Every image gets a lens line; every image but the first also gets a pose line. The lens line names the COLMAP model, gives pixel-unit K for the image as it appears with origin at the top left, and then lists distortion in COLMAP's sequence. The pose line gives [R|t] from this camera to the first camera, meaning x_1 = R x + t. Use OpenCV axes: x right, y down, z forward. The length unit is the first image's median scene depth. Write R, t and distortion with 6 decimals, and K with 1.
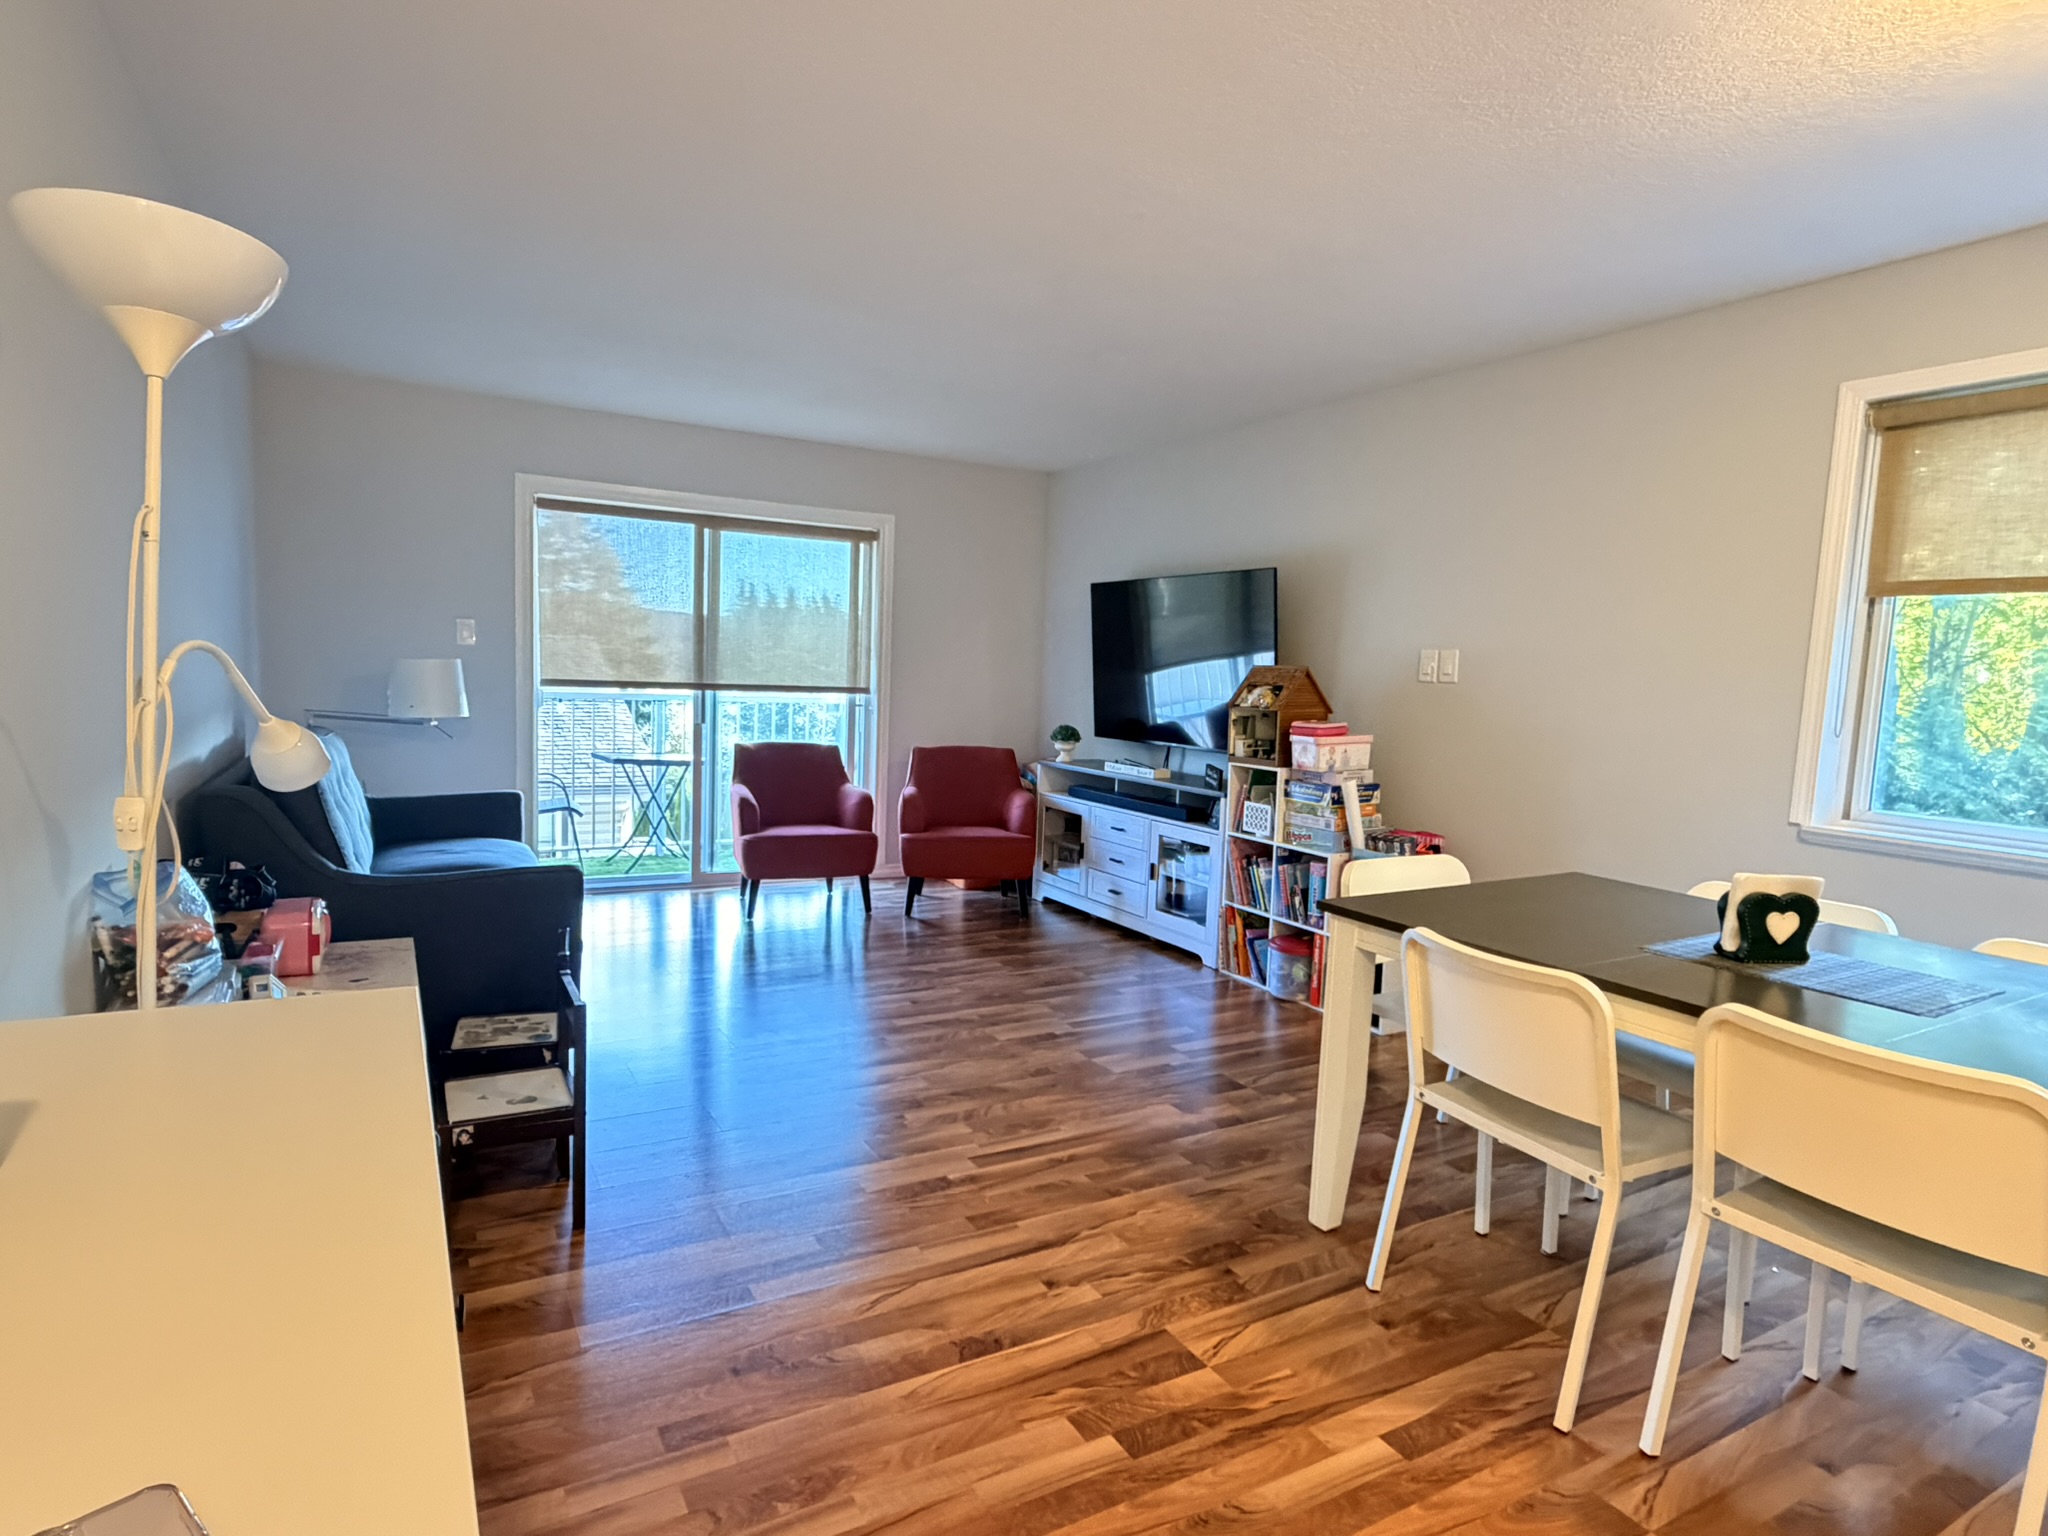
lens RADIAL K [[1104.6, 0, 1022.4], [0, 1104.6, 775.7], [0, 0, 1]] dist [0.000412, -0.000018]
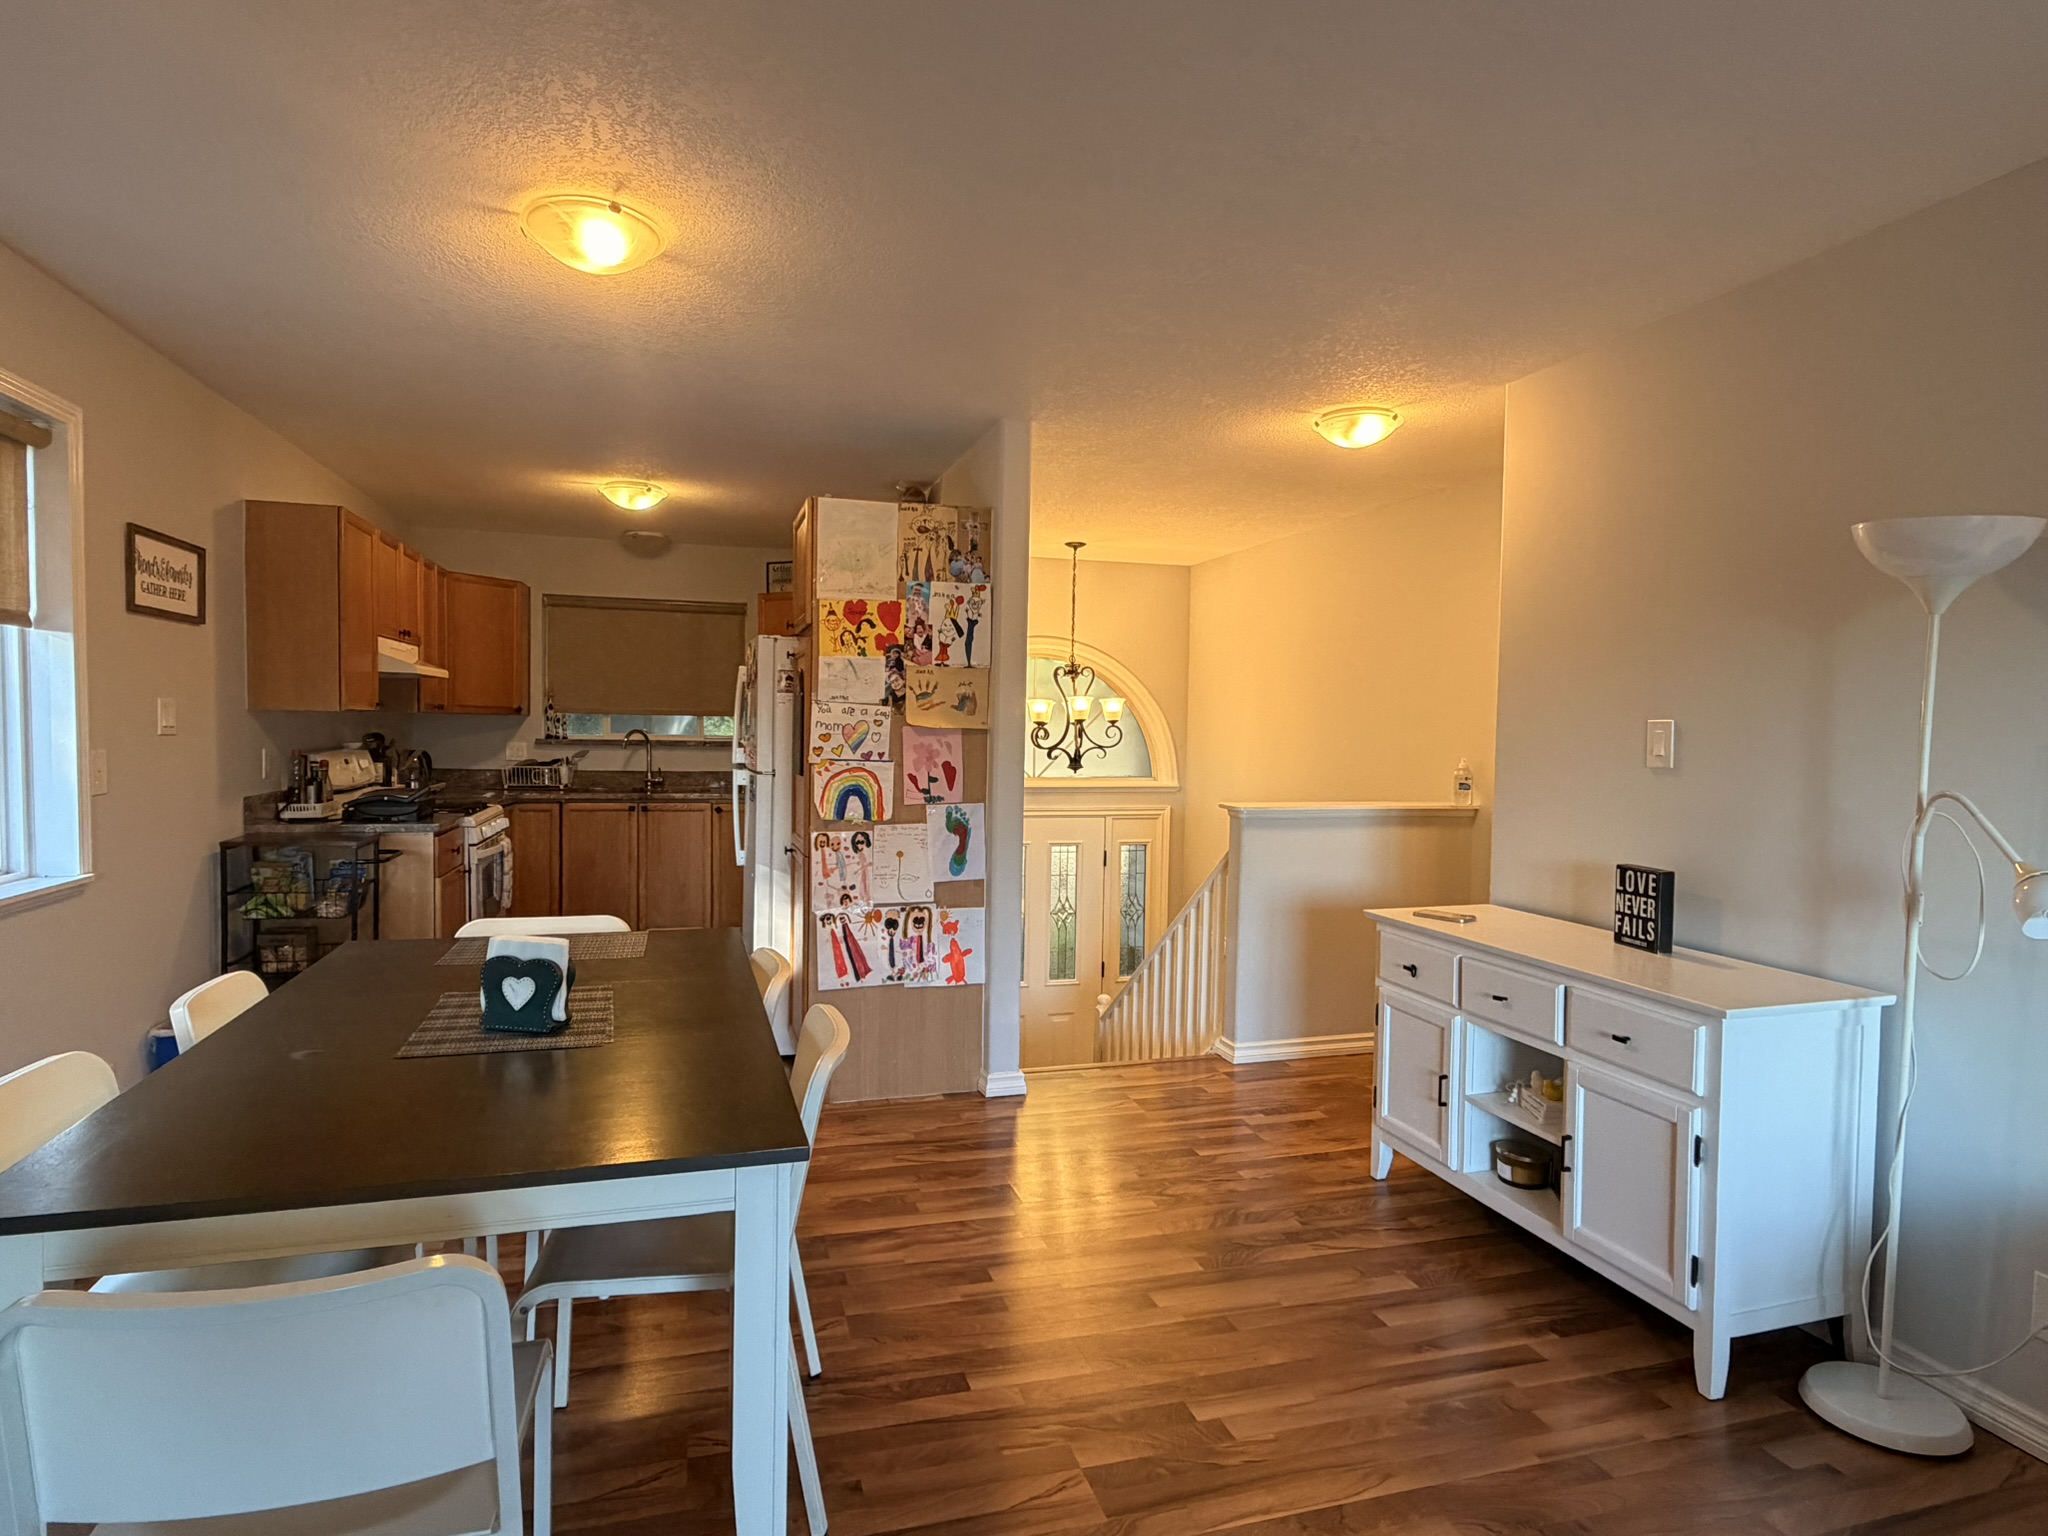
lens RADIAL K [[1104.6, 0, 1022.4], [0, 1104.6, 775.7], [0, 0, 1]] dist [0.000412, -0.000018]
pose [[-0.972925, -0.065947, 0.221512, 0.028441], [-0.033540, 0.988568, 0.146998, -0.148388], [-0.228674, 0.135589, -0.964015, 1.260750]]
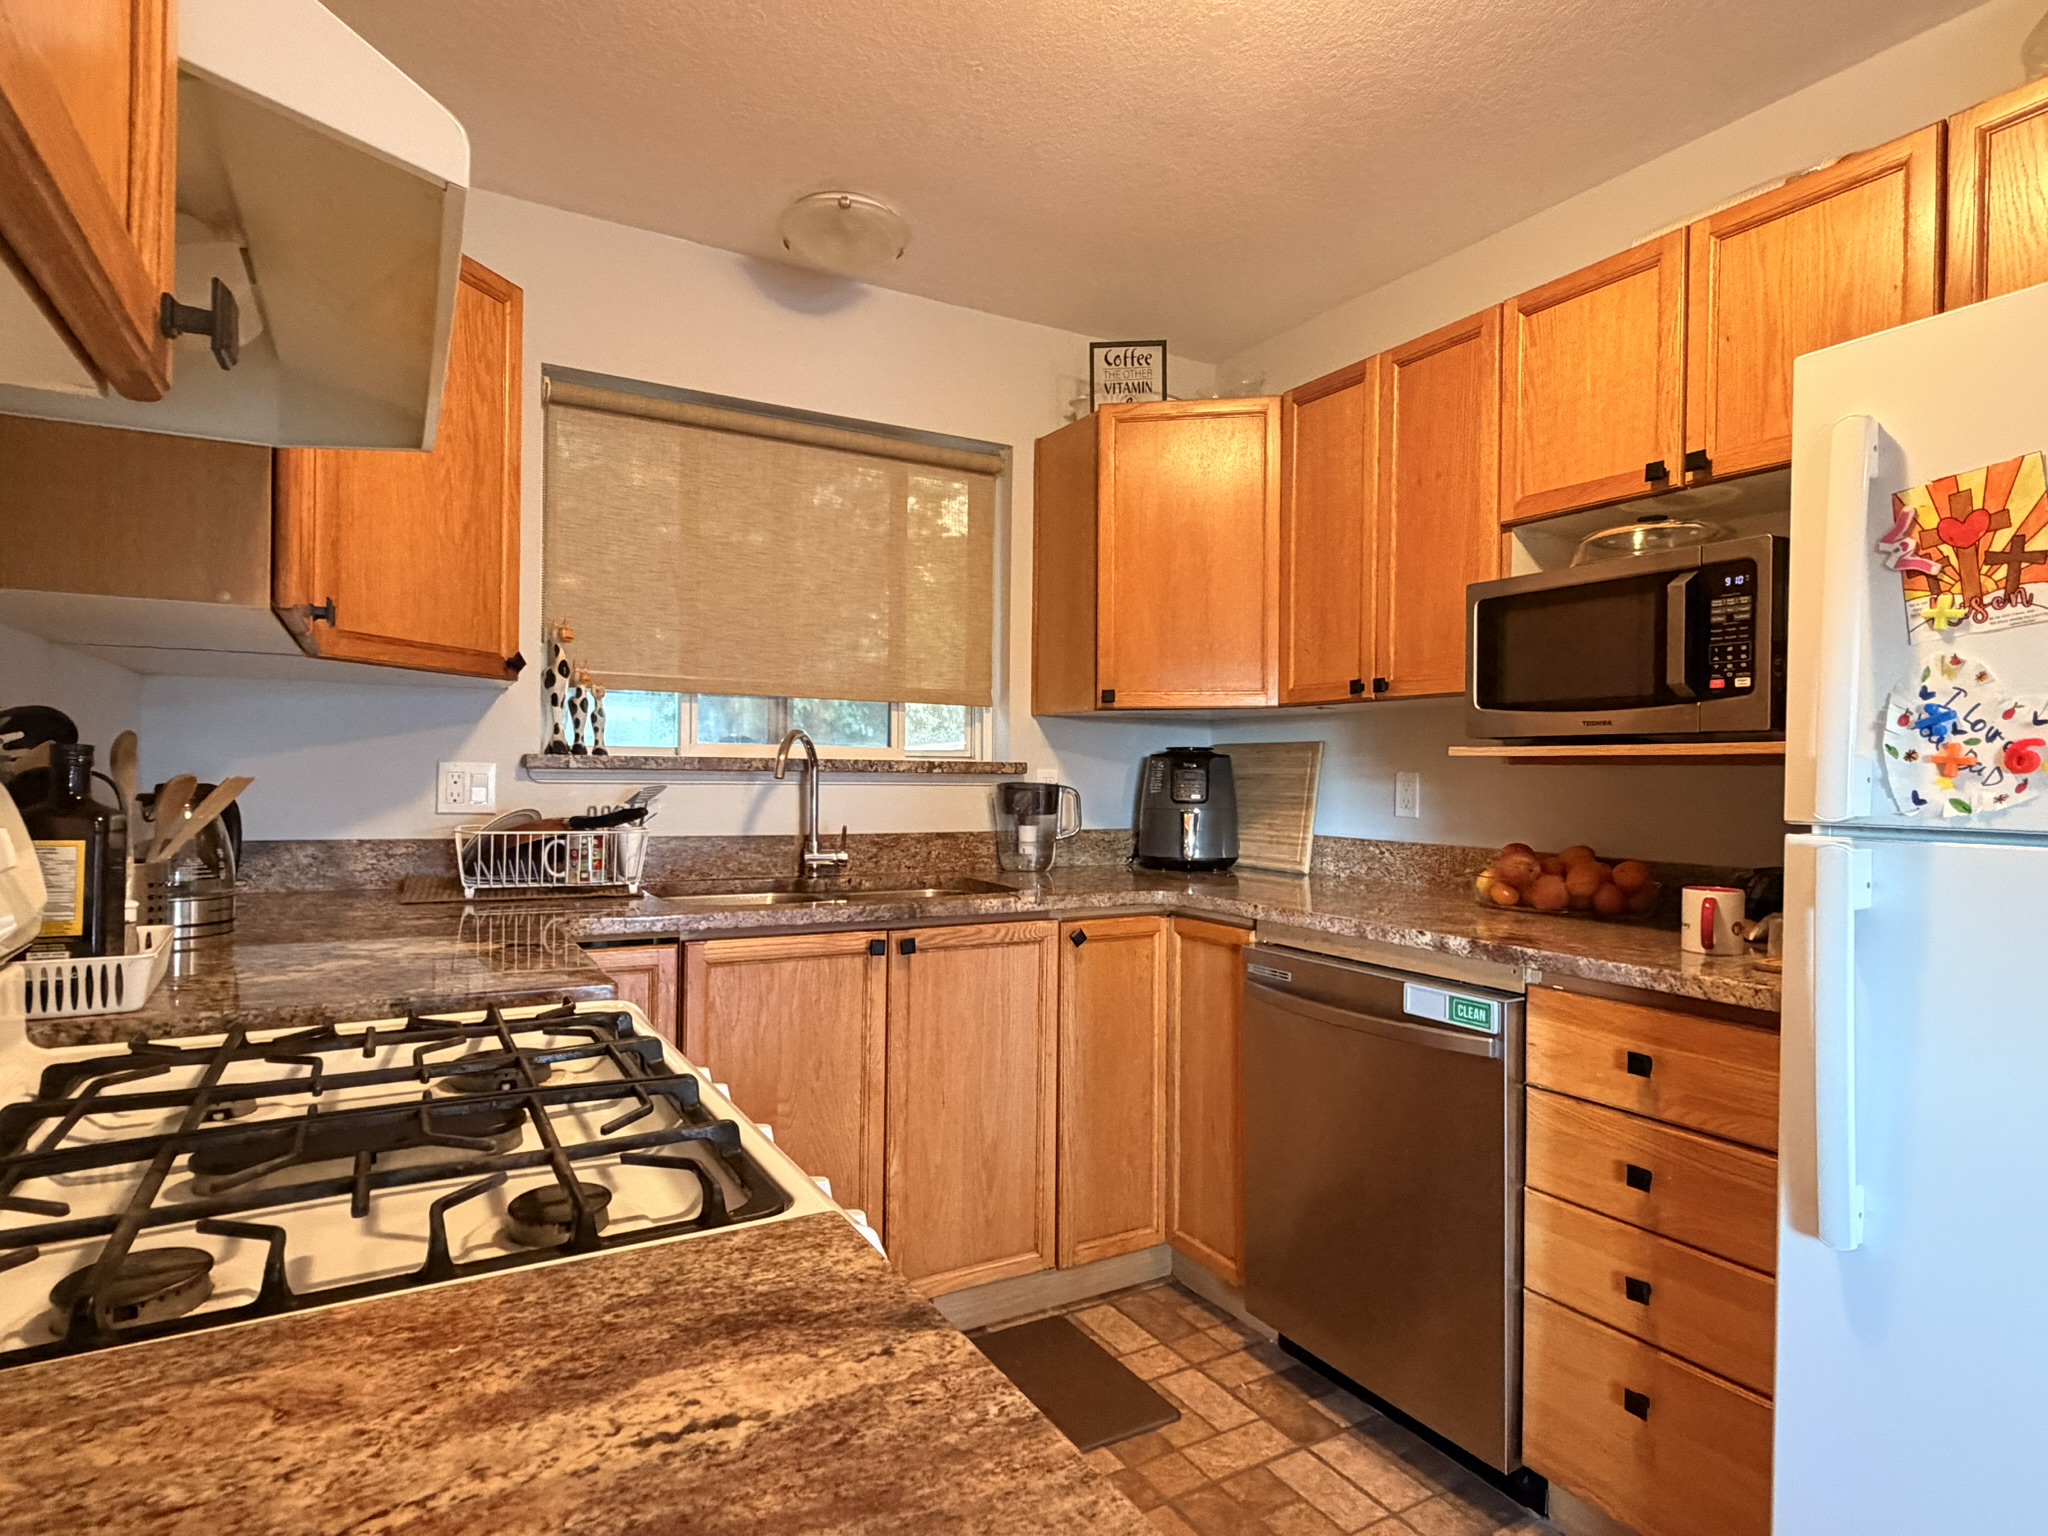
lens RADIAL K [[1104.6, 0, 1022.4], [0, 1104.6, 775.7], [0, 0, 1]] dist [0.000412, -0.000018]
pose [[-0.998485, -0.054989, 0.001863, 1.073114], [-0.054513, 0.993301, 0.101891, 0.044032], [-0.007453, 0.101635, -0.994794, 0.182781]]
